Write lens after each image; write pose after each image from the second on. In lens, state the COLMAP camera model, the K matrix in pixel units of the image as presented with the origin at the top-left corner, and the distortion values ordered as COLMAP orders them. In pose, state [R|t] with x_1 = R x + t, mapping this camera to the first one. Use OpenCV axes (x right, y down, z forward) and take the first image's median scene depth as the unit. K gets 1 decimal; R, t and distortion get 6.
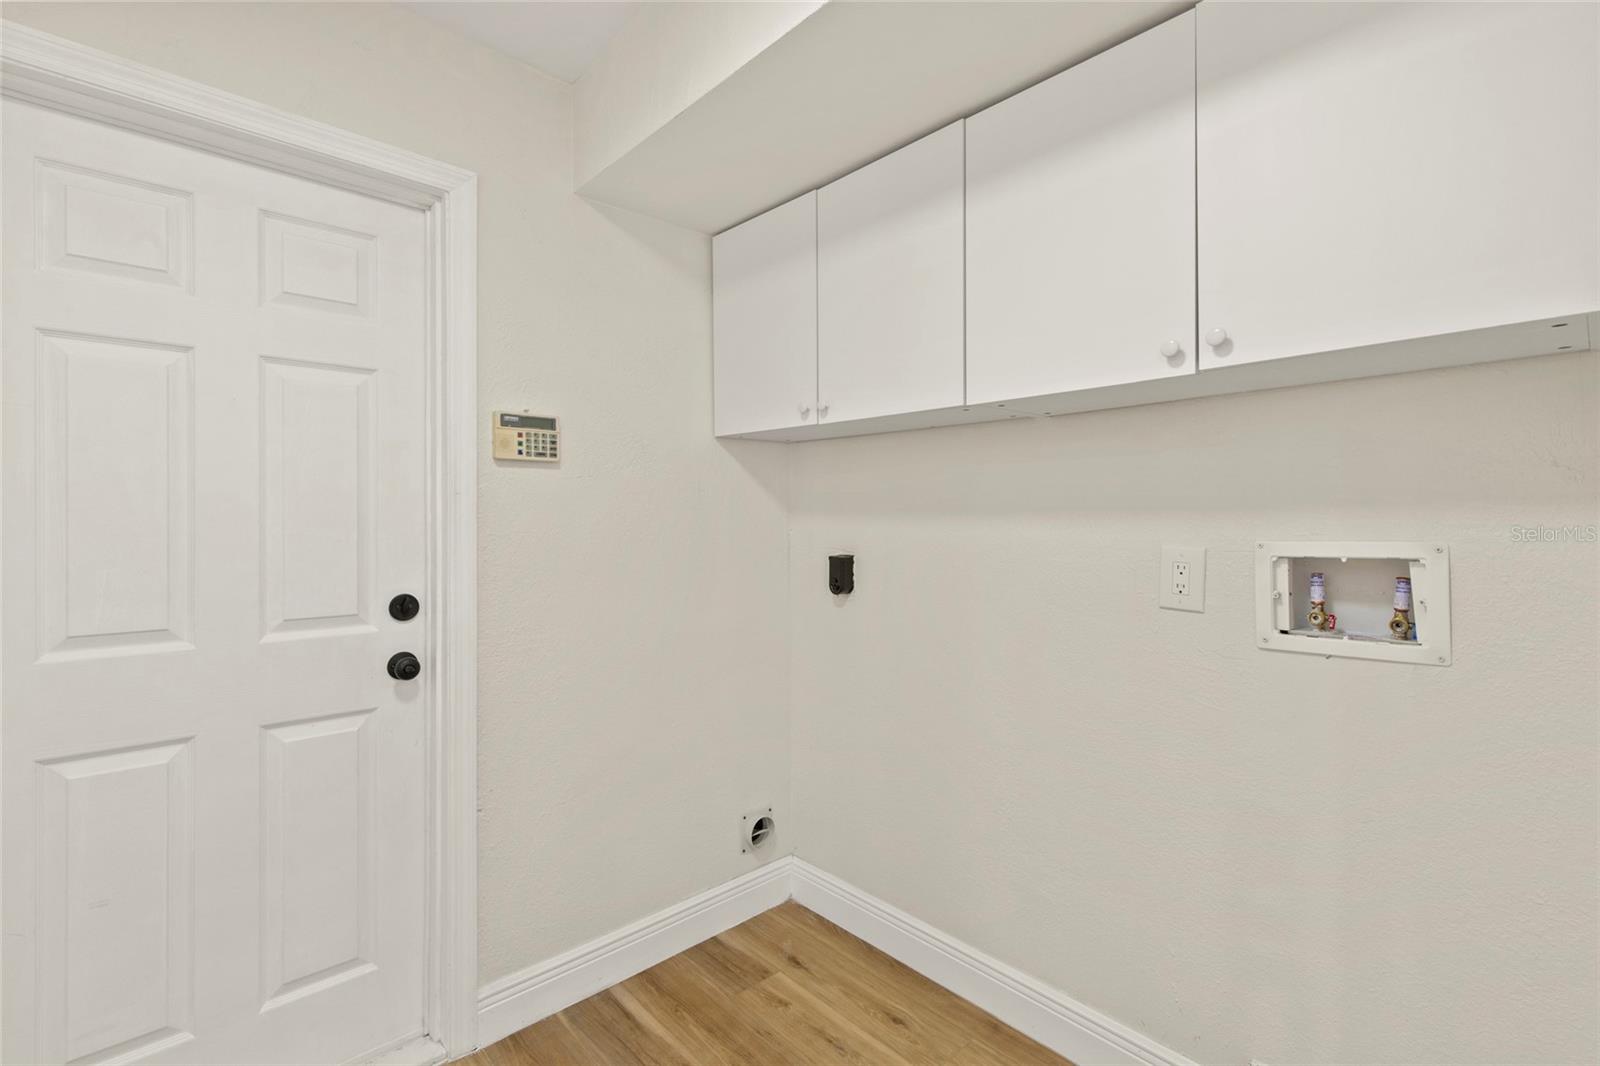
lens RADIAL K [[722.2, 0, 801.3], [0, 722.2, 526.2], [0, 0, 1]] dist [0.006072, -0.000928]
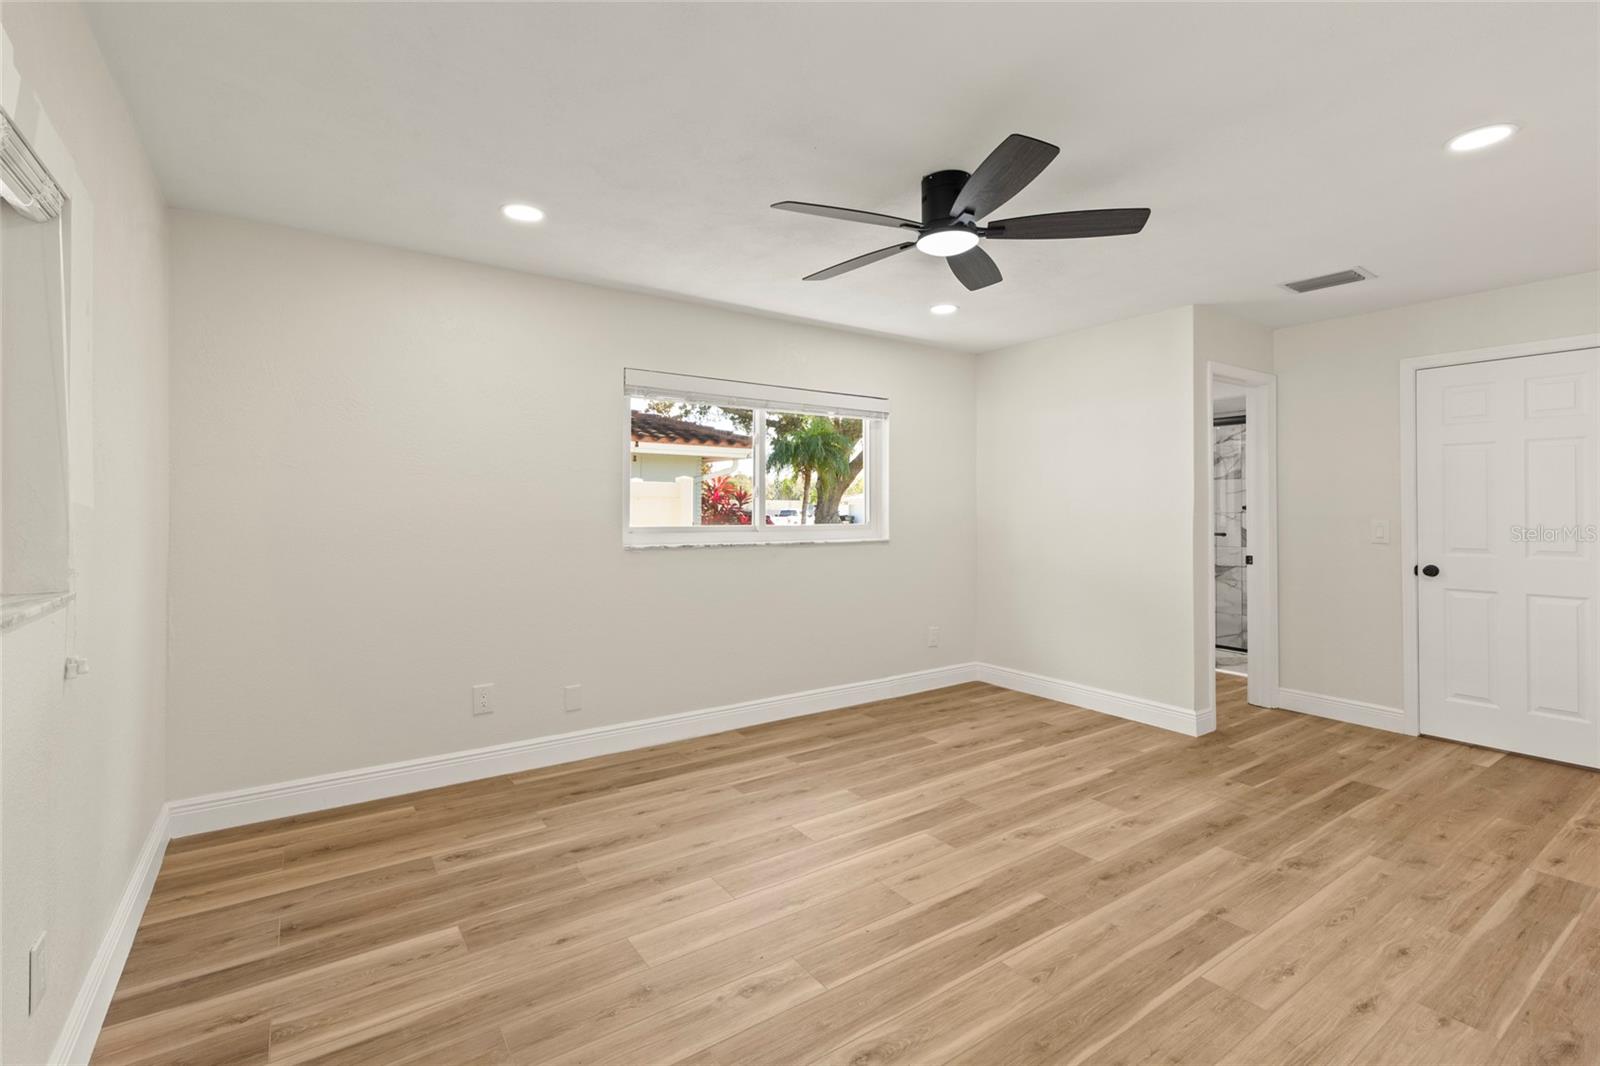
lens RADIAL K [[722.2, 0, 800.9], [0, 722.2, 526.0], [0, 0, 1]] dist [0.006072, -0.000928]
pose [[-0.140747, 0.005492, -0.990030, 1.844624], [-0.005027, 0.999968, 0.006261, -0.433218], [0.990033, 0.005858, -0.140715, -0.978352]]
